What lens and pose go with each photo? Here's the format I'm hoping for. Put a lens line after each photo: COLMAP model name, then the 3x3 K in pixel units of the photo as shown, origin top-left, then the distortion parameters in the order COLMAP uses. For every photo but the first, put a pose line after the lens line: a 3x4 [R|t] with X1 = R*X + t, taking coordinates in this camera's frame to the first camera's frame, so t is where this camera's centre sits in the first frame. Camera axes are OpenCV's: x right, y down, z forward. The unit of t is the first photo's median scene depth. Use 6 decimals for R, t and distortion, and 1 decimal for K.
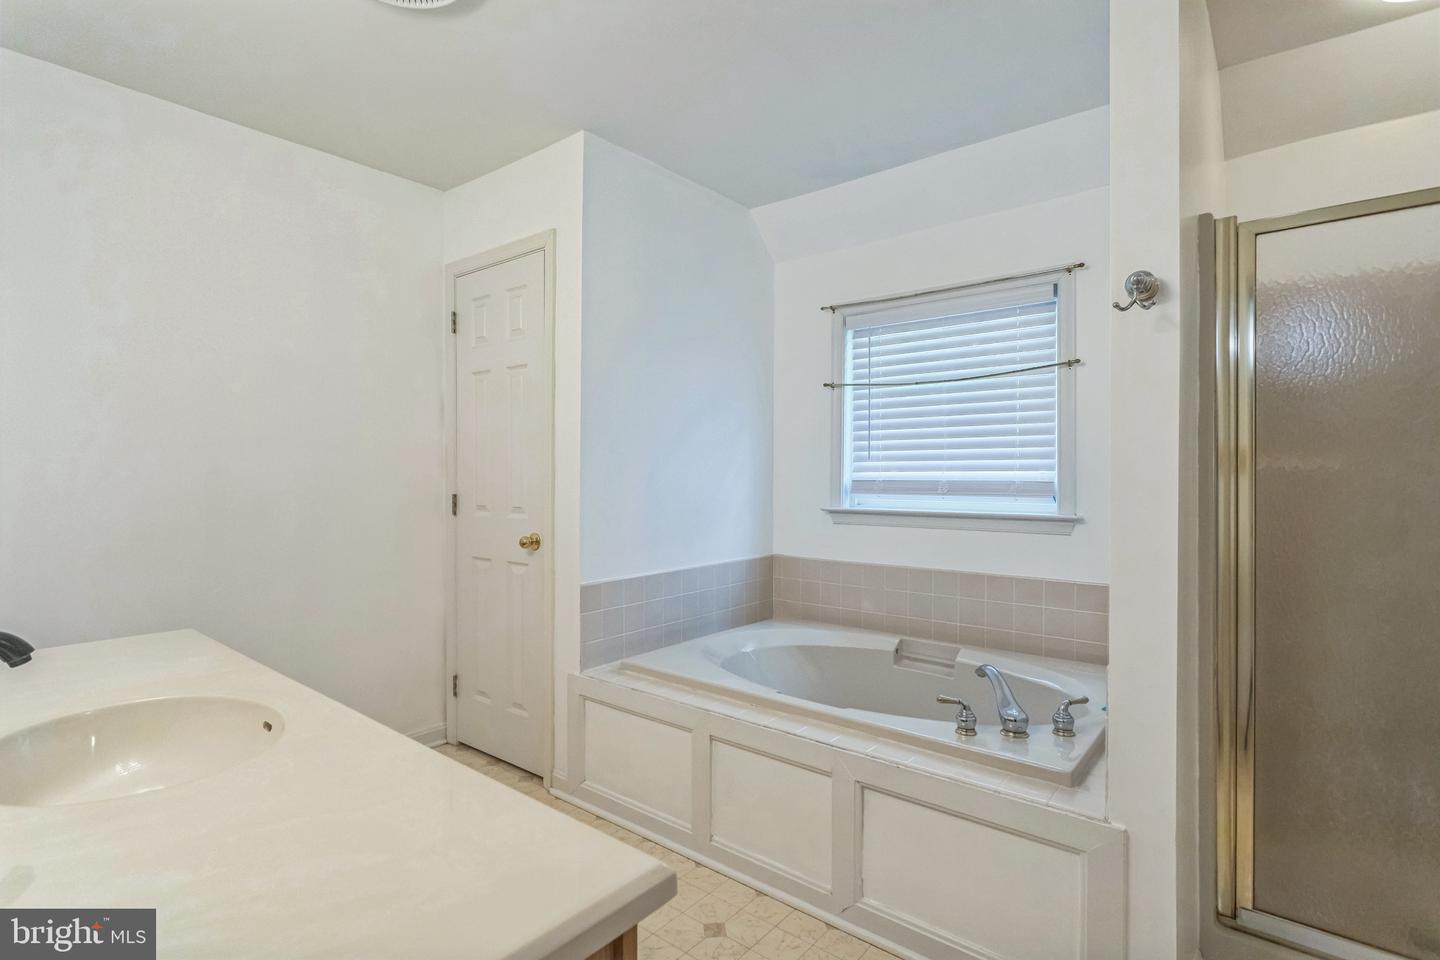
lens RADIAL K [[698.1, 0, 715.0], [0, 698.1, 474.8], [0, 0, 1]] dist [-0.017554, 0.005824]
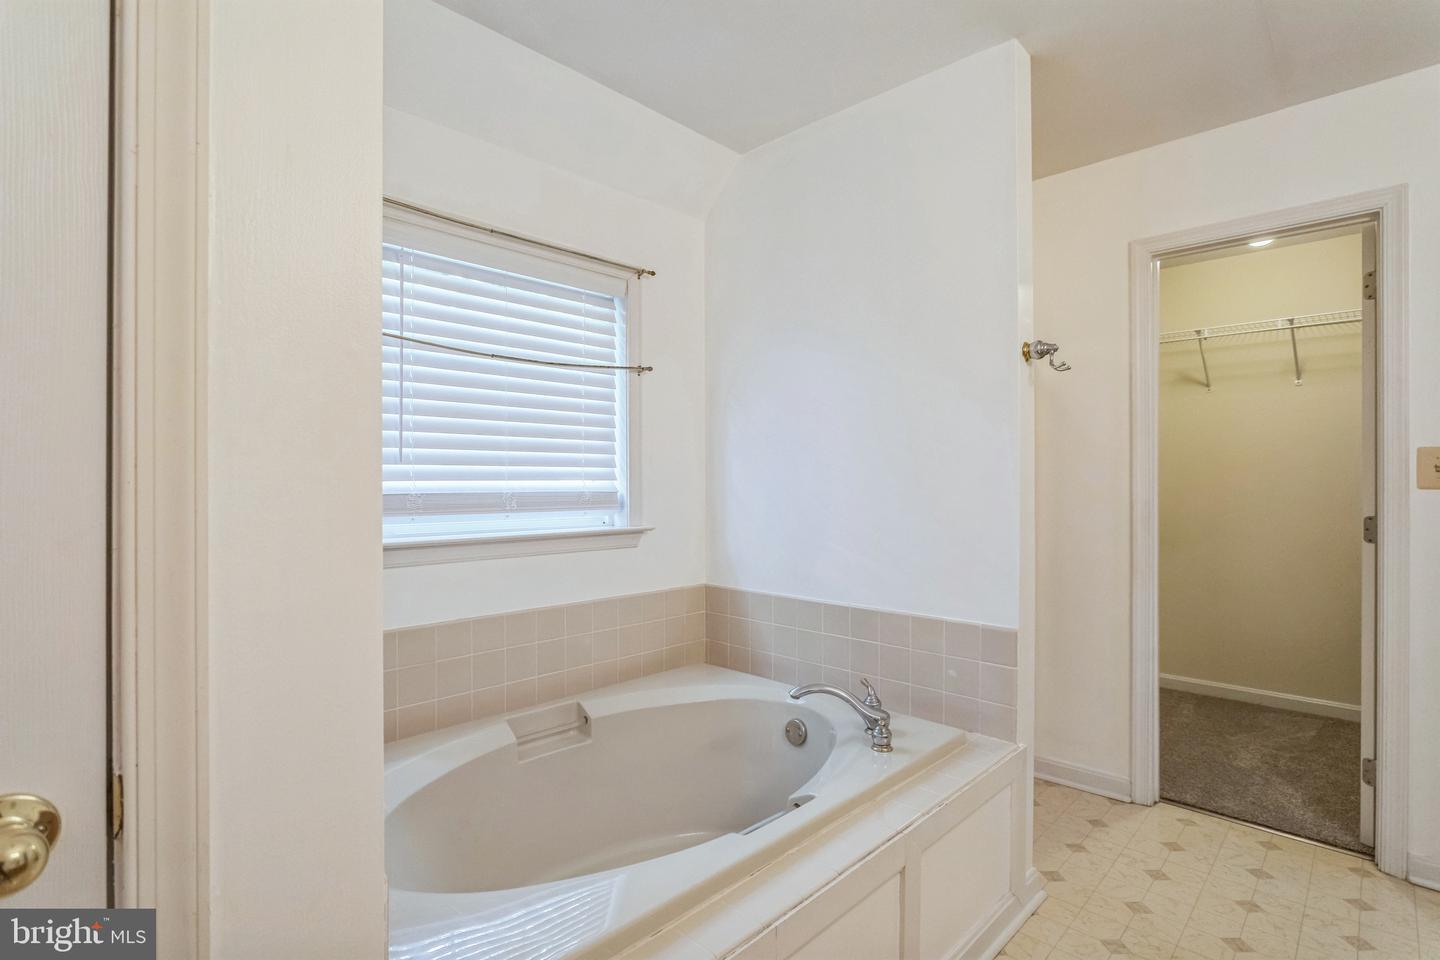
lens RADIAL K [[698.1, 0, 713.4], [0, 698.1, 477.8], [0, 0, 1]] dist [-0.017554, 0.005824]
pose [[0.093770, 0.004819, 0.995582, -0.431040], [-0.000004, 0.999988, -0.004840, -0.004067], [-0.995594, 0.000450, 0.093769, 0.775511]]
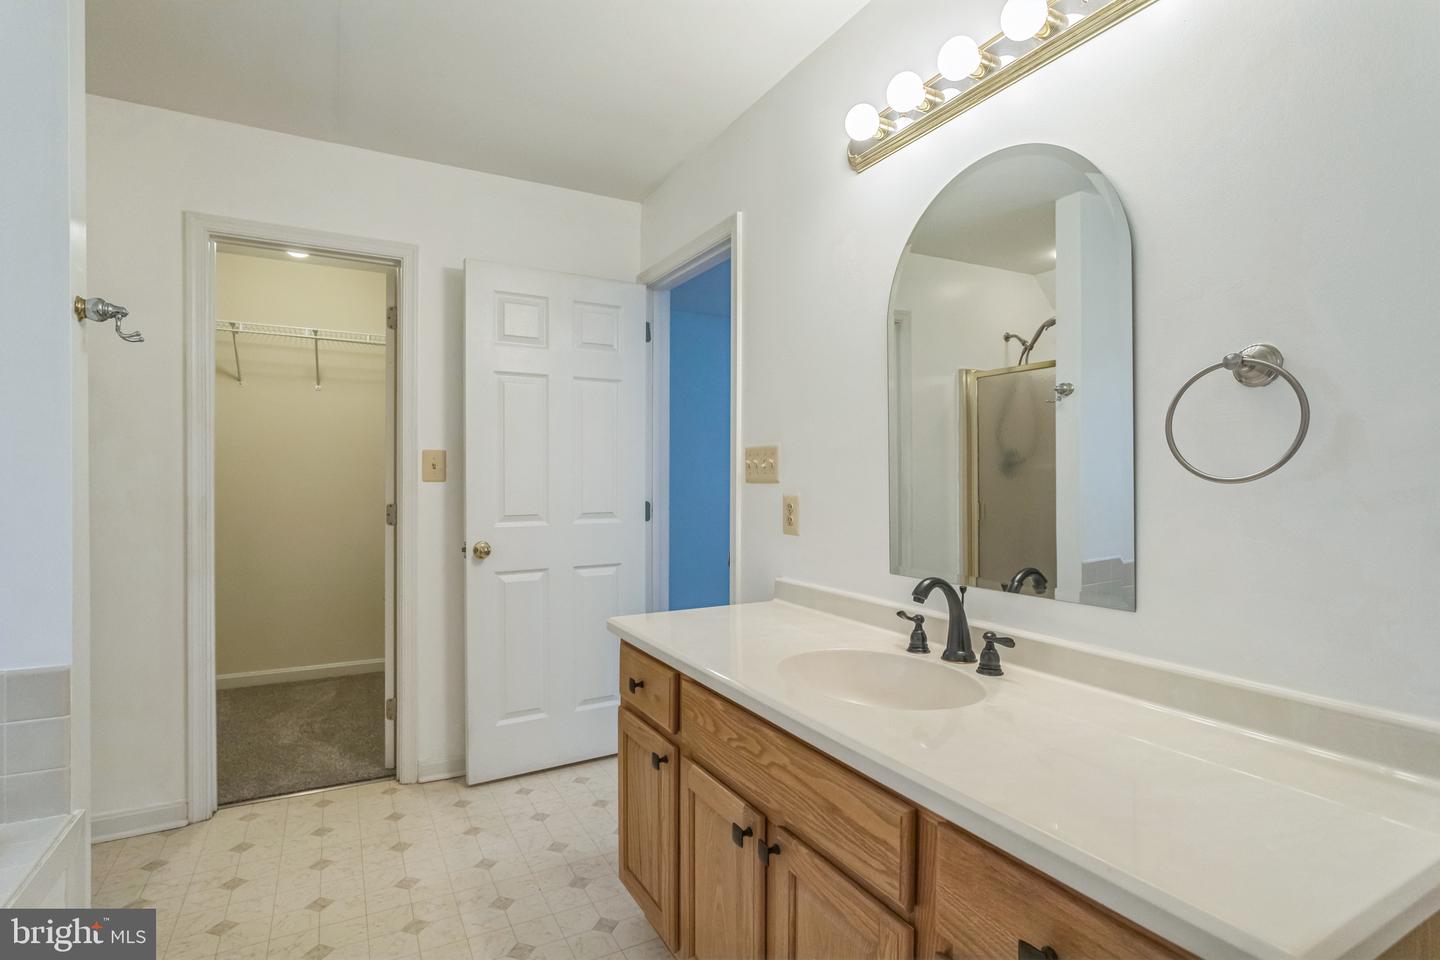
lens RADIAL K [[698.1, 0, 716.5], [0, 698.1, 478.5], [0, 0, 1]] dist [-0.017554, 0.005824]
pose [[-0.924876, -0.005488, 0.380230, -0.374271], [-0.005233, 0.999985, 0.001704, -0.003974], [-0.380233, -0.000414, -0.924891, 0.843854]]
